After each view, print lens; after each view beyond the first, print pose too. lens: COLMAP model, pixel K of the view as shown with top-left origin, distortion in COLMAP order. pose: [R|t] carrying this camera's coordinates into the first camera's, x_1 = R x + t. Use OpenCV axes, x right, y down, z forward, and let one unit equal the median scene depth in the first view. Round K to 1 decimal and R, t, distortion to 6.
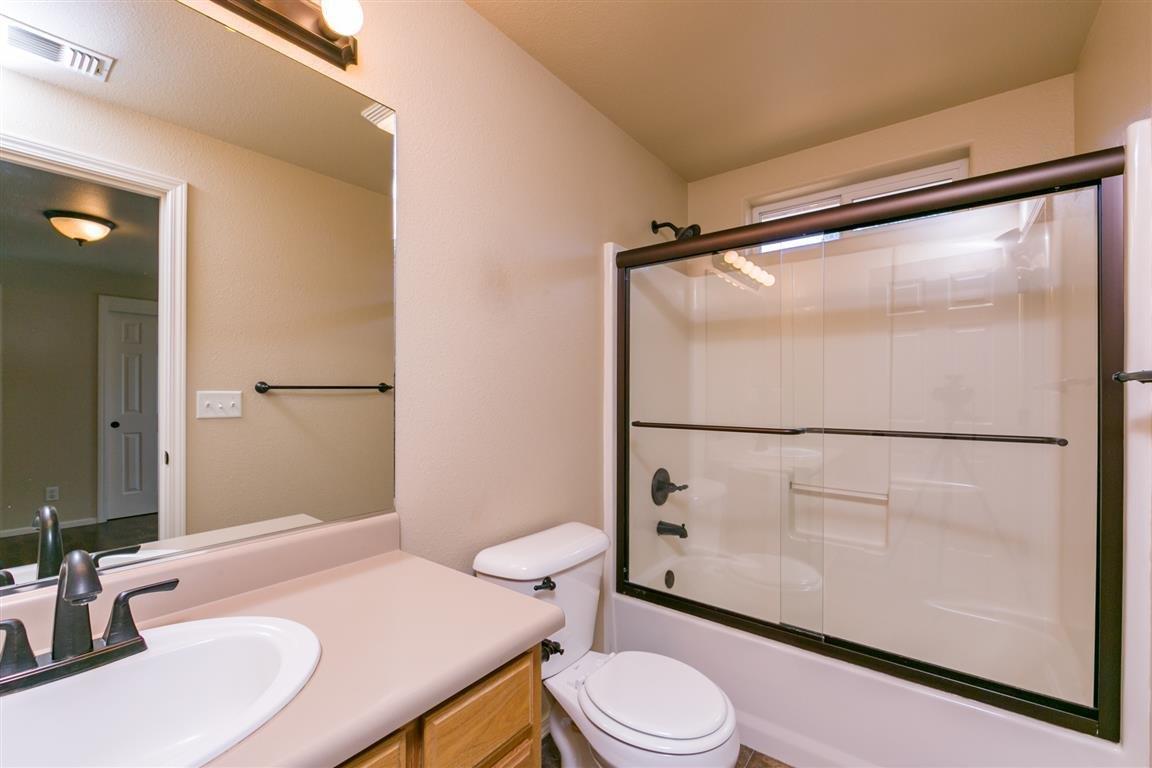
lens RADIAL K [[458.1, 0, 594.0], [0, 458.1, 393.3], [0, 0, 1]] dist [-0.000691, -0.004563]
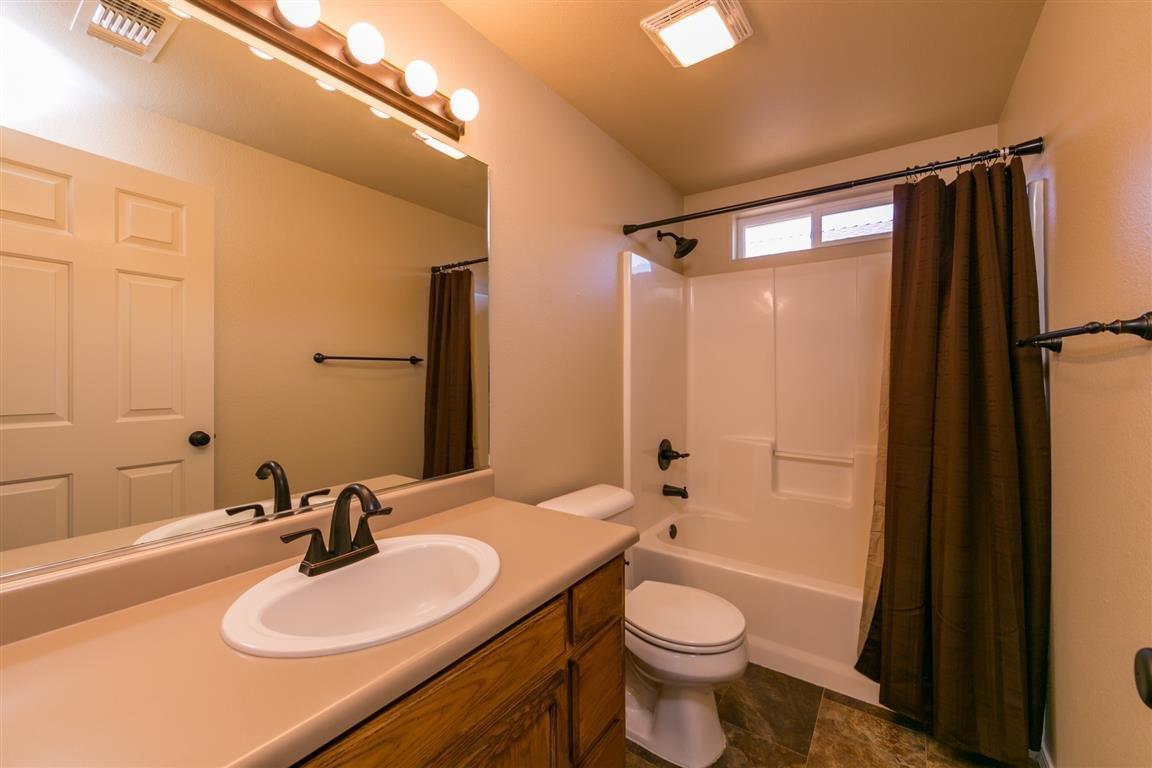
lens RADIAL K [[455.0, 0, 562.1], [0, 455.0, 370.4], [0, 0, 1]] dist [-0.001778, -0.000454]
pose [[0.999822, -0.017386, 0.007318, -0.123044], [0.017485, 0.999752, -0.013775, -0.000126], [-0.007076, 0.013900, 0.999878, -0.164202]]
